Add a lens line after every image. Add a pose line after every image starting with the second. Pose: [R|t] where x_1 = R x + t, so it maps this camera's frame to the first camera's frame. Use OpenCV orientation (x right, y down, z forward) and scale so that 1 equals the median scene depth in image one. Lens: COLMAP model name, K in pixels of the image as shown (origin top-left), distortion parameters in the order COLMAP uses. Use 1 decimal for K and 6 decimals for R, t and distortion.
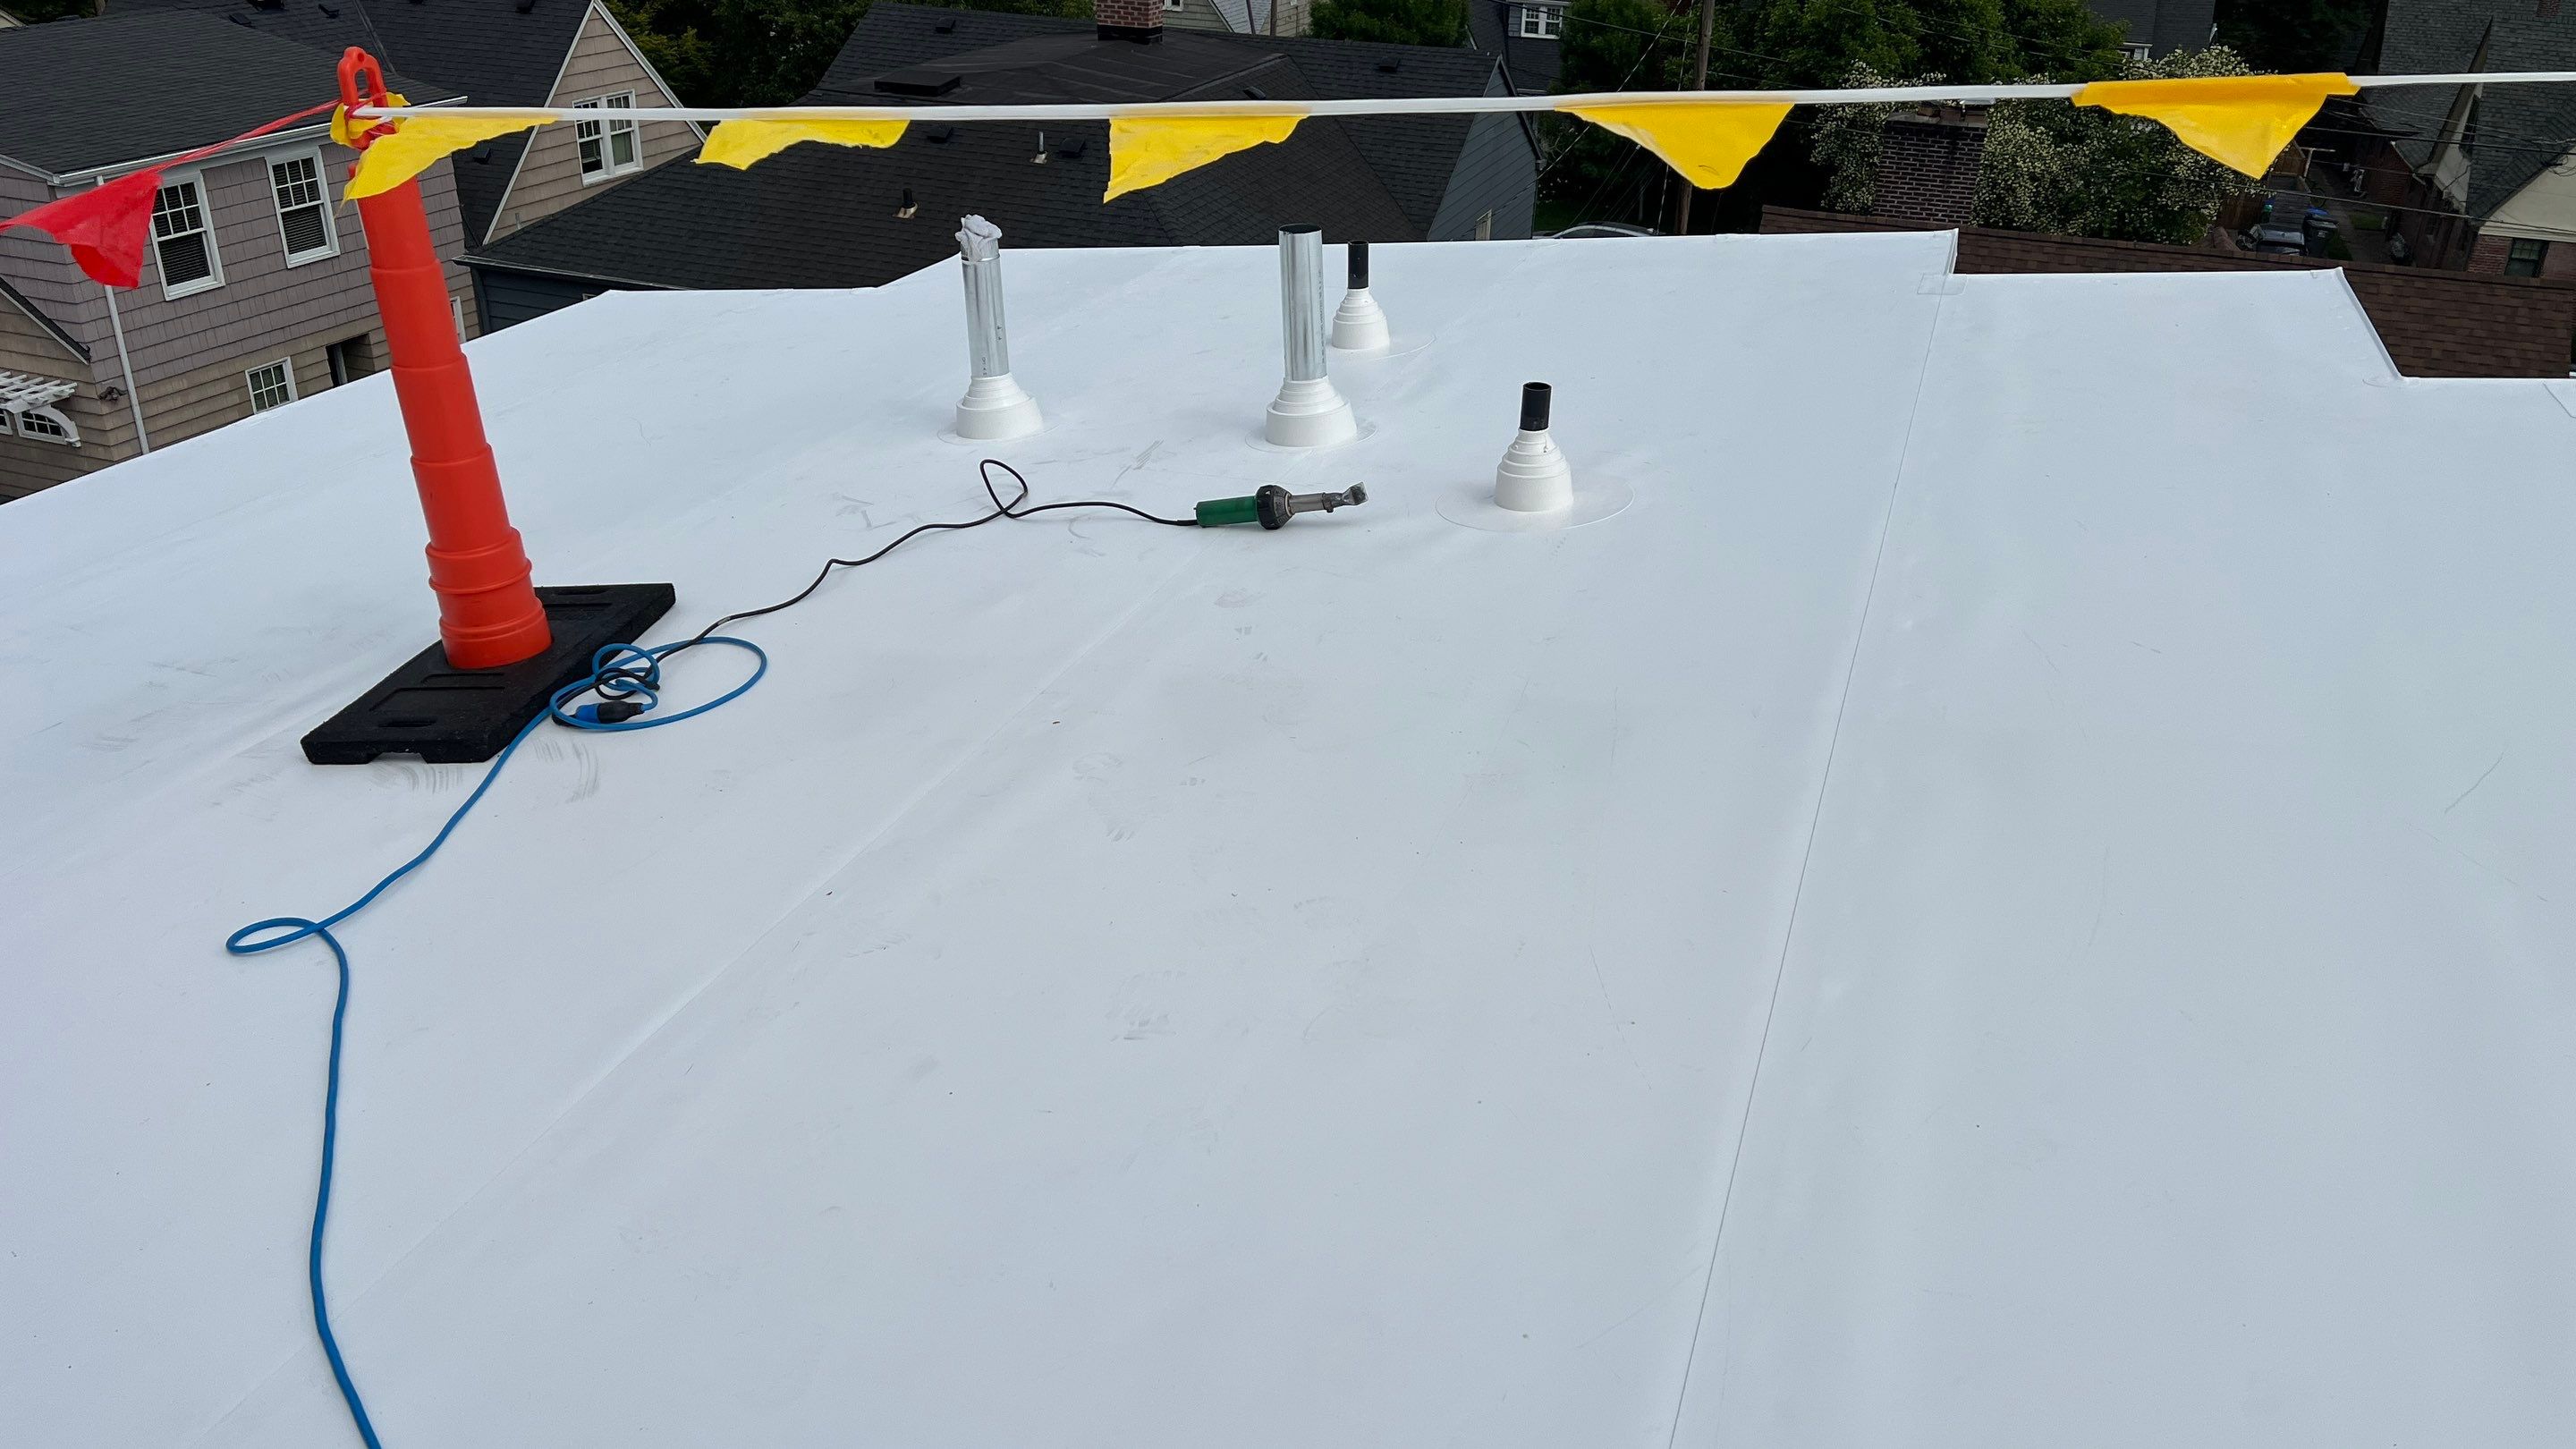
lens RADIAL K [[1924.2, 0, 1288.0], [0, 1924.2, 724.5], [0, 0, 1]] dist [0.004371, 0.002899]
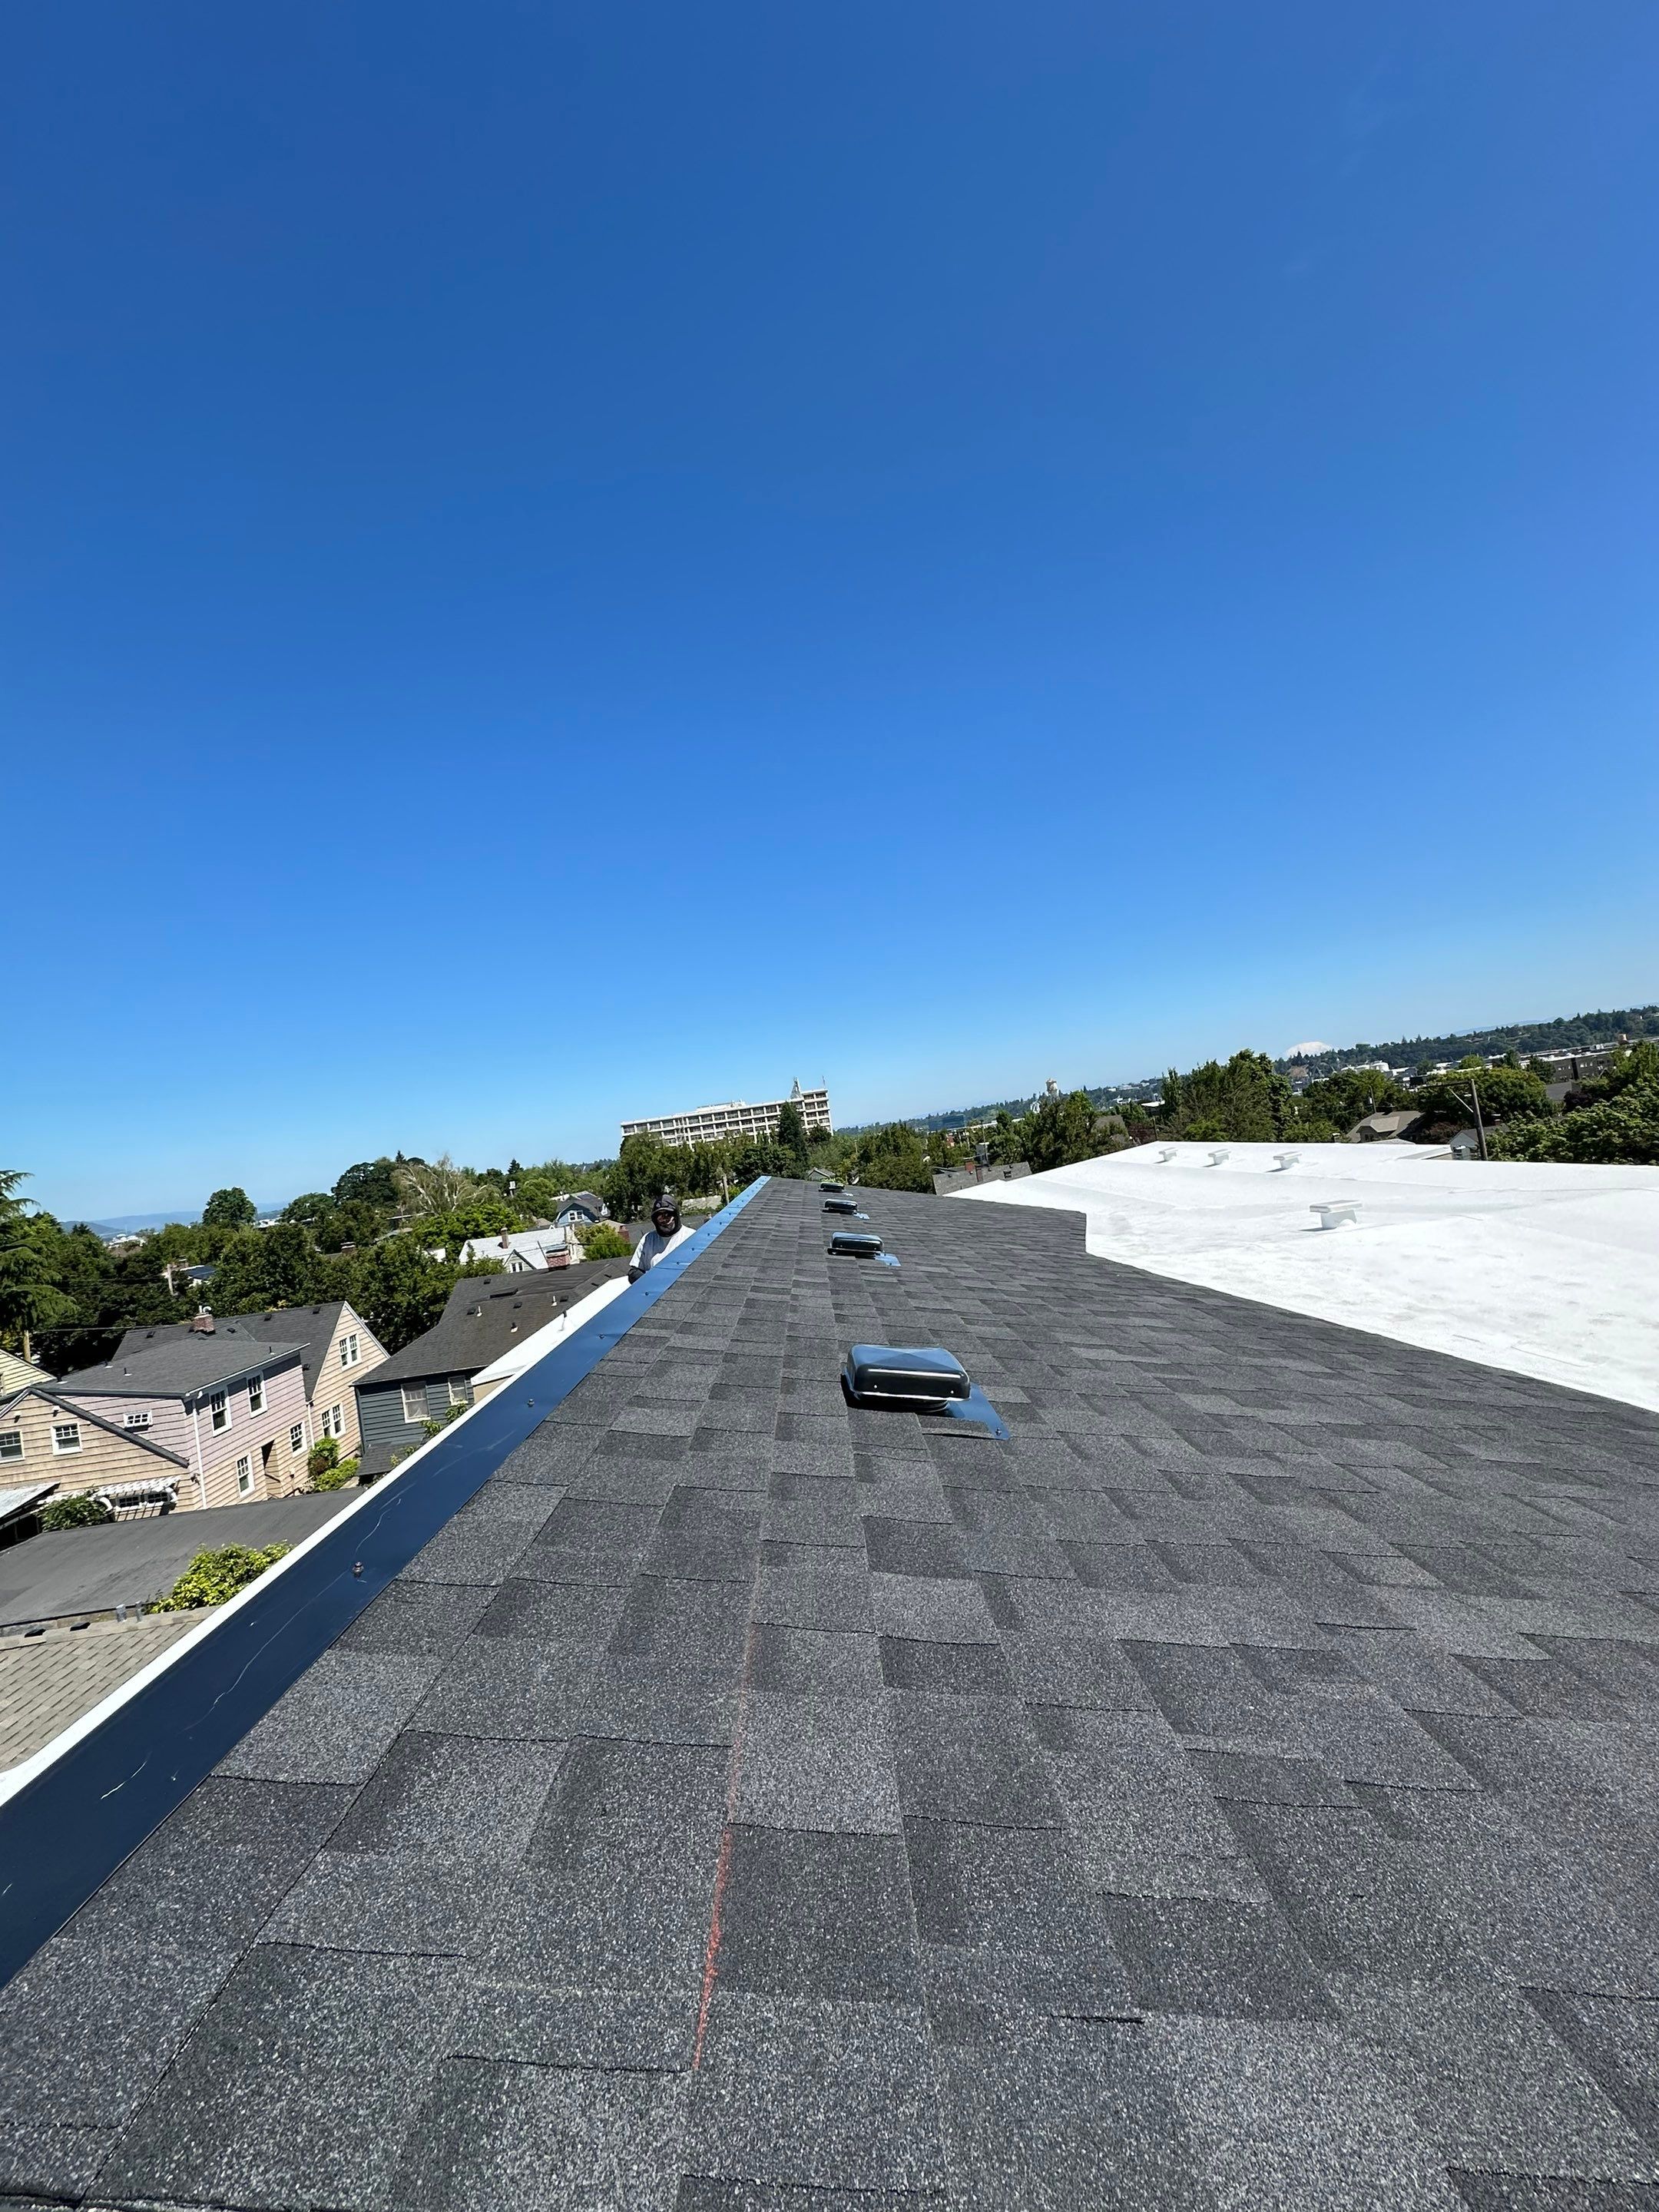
lens RADIAL K [[884.2, 0, 829.7], [0, 884.2, 1103.8], [0, 0, 1]] dist [0.000003, 0.000164]
pose [[0.920450, -0.156775, 0.358041, -0.153086], [0.312668, 0.845020, -0.433796, 0.179393], [-0.234544, 0.511236, 0.826818, -0.427181]]
